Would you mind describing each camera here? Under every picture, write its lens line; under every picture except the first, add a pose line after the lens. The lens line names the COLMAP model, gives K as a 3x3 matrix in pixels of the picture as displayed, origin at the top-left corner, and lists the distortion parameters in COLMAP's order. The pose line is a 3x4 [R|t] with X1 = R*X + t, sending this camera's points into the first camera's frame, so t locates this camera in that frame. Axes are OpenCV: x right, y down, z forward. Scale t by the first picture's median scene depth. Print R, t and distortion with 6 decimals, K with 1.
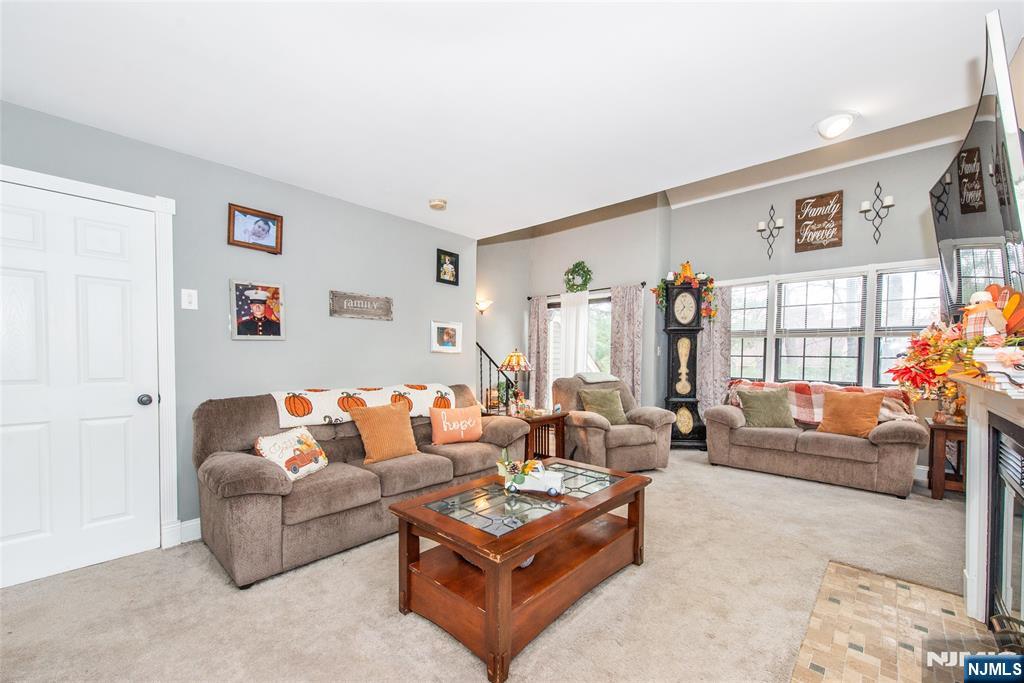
lens RADIAL K [[408.3, 0, 510.9], [0, 408.3, 372.2], [0, 0, 1]] dist [0.000112, -0.000030]
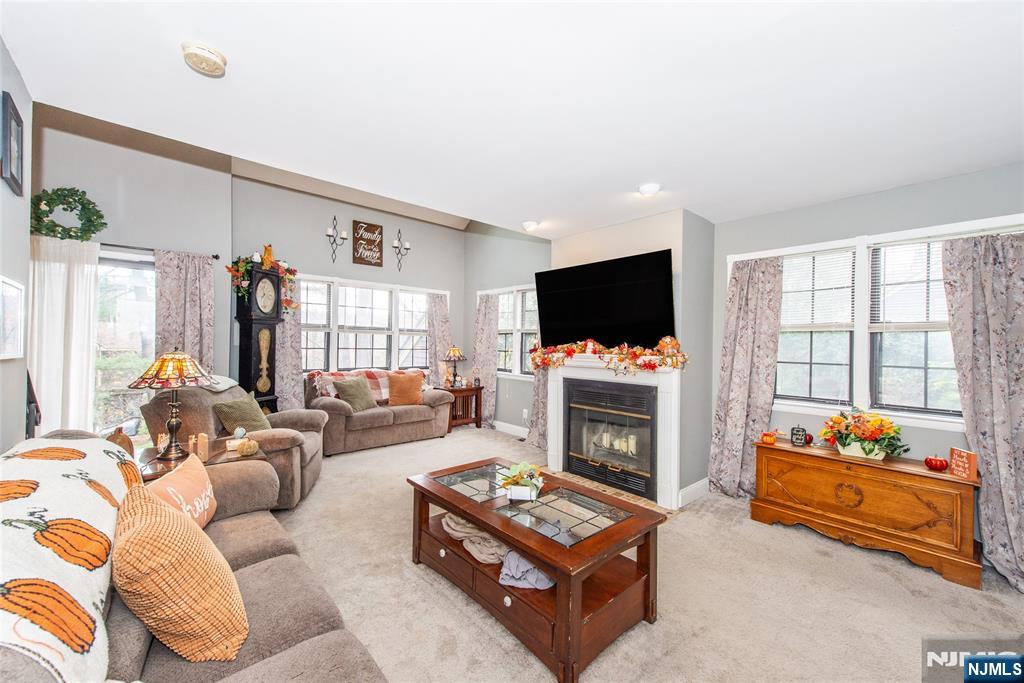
lens RADIAL K [[396.5, 0, 504.9], [0, 396.5, 343.3], [0, 0, 1]] dist [-0.000067, -0.000006]
pose [[0.101328, -0.004823, 0.994841, -0.474131], [0.026541, 0.999645, 0.002143, -0.050495], [-0.994499, 0.026187, 0.101420, 0.485974]]
